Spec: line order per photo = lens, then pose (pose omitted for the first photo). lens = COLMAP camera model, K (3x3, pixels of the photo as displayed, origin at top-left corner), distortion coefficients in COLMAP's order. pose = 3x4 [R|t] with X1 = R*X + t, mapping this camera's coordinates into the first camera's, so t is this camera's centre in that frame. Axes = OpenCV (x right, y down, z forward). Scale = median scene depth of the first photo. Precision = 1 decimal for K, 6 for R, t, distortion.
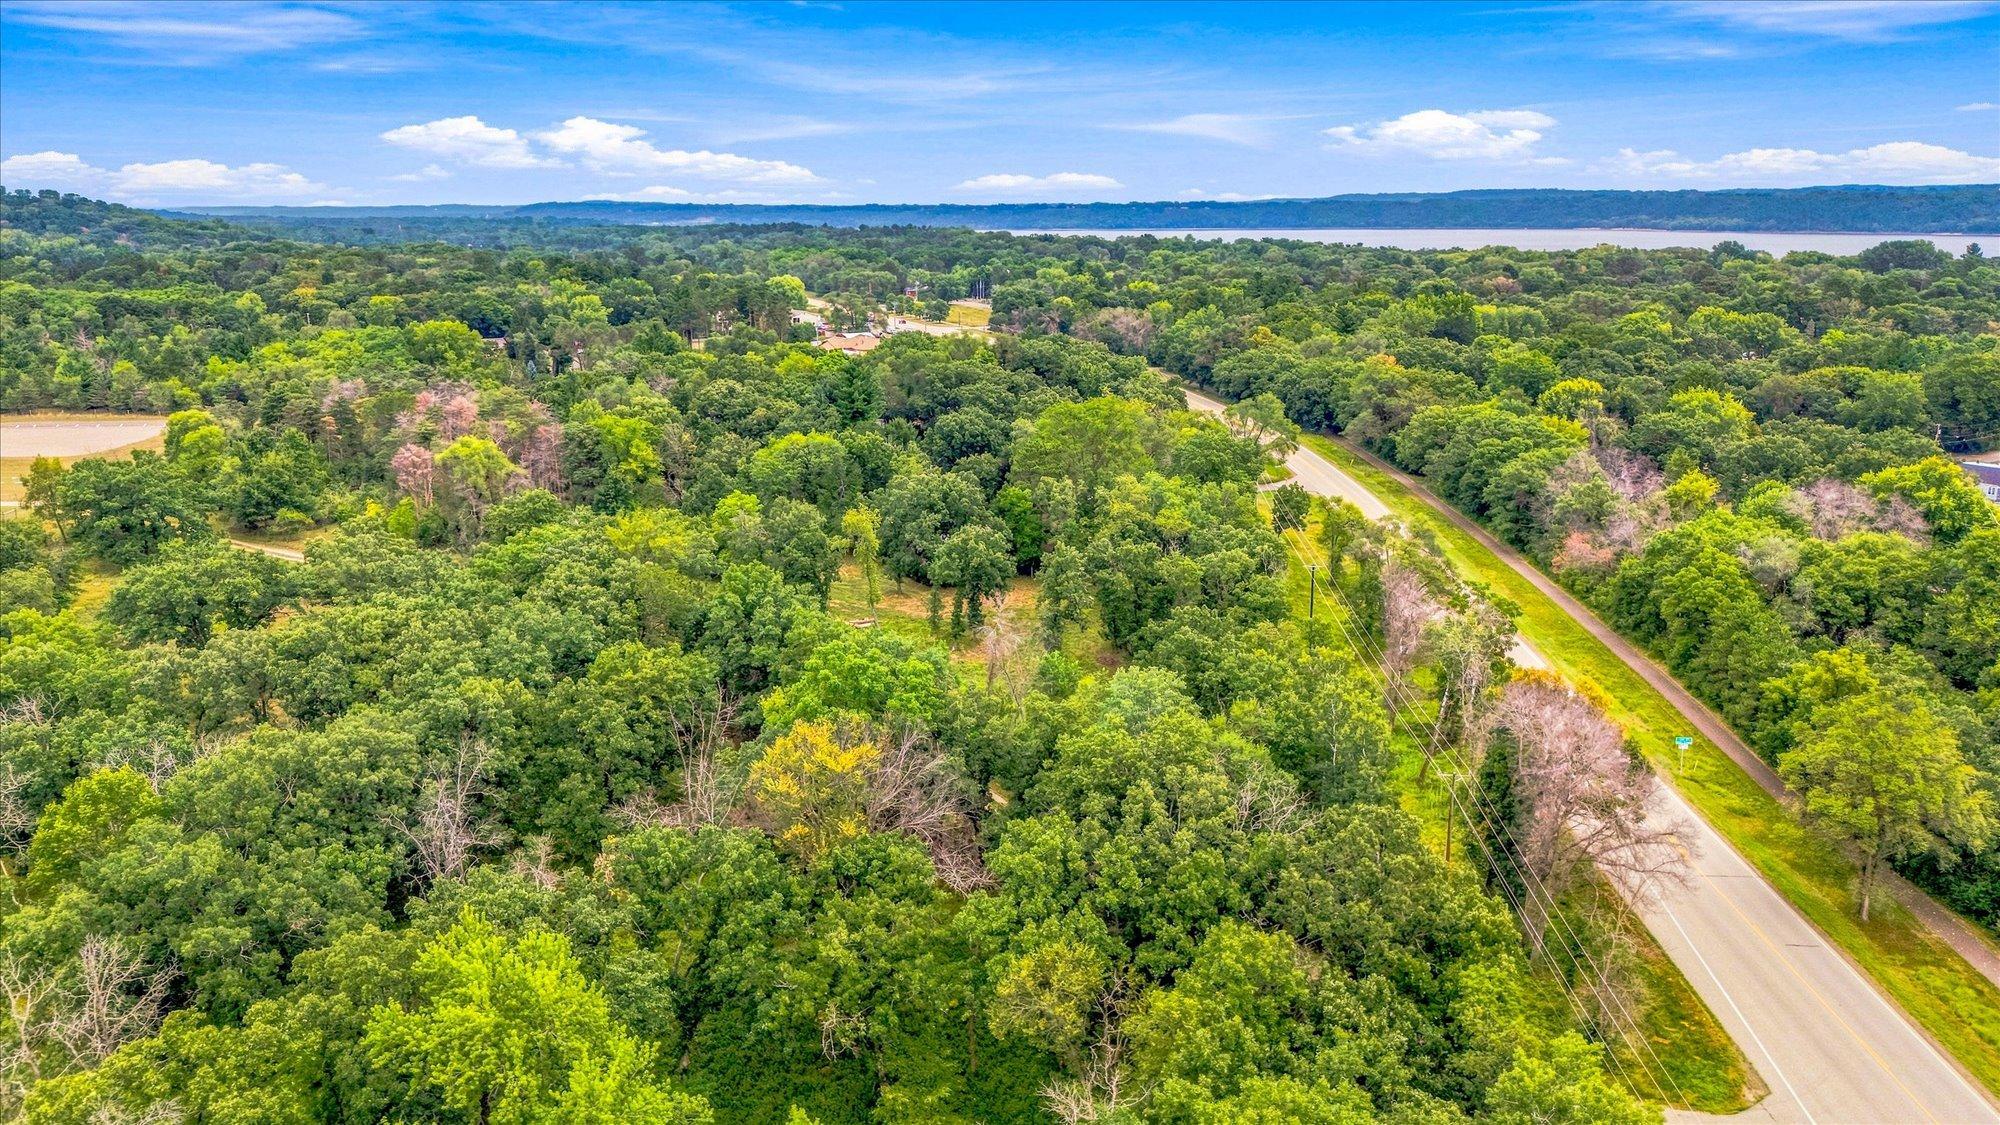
lens RADIAL K [[1547.3, 0, 1007.5], [0, 1547.3, 558.4], [0, 0, 1]] dist [0.079637, -0.094934]
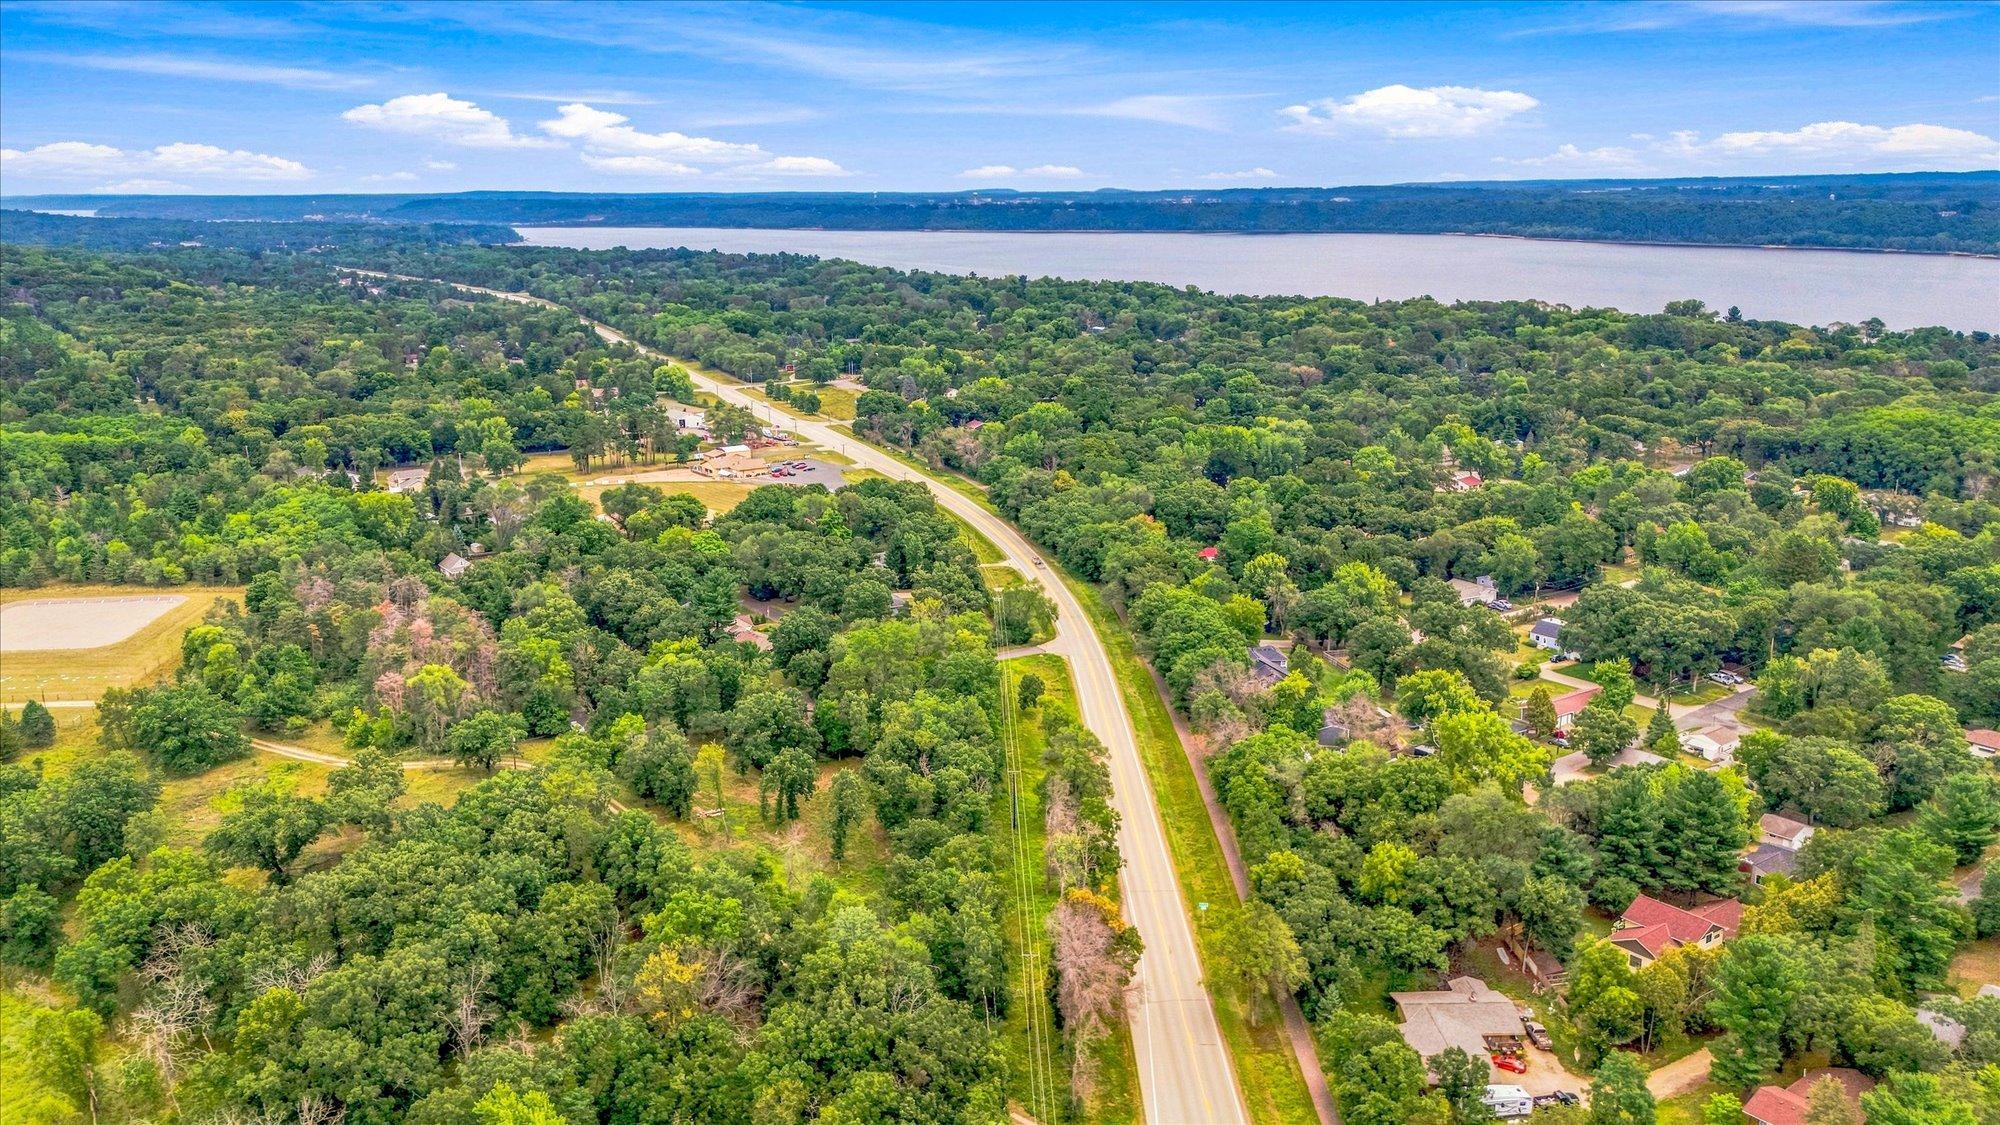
lens RADIAL K [[1563.8, 0, 1001.1], [0, 1563.8, 569.5], [0, 0, 1]] dist [0.086377, -0.097041]
pose [[0.998245, -0.022590, 0.054744, 0.150171], [0.021420, 0.999531, 0.021863, -0.323685], [-0.055212, -0.020652, 0.998261, -0.752207]]
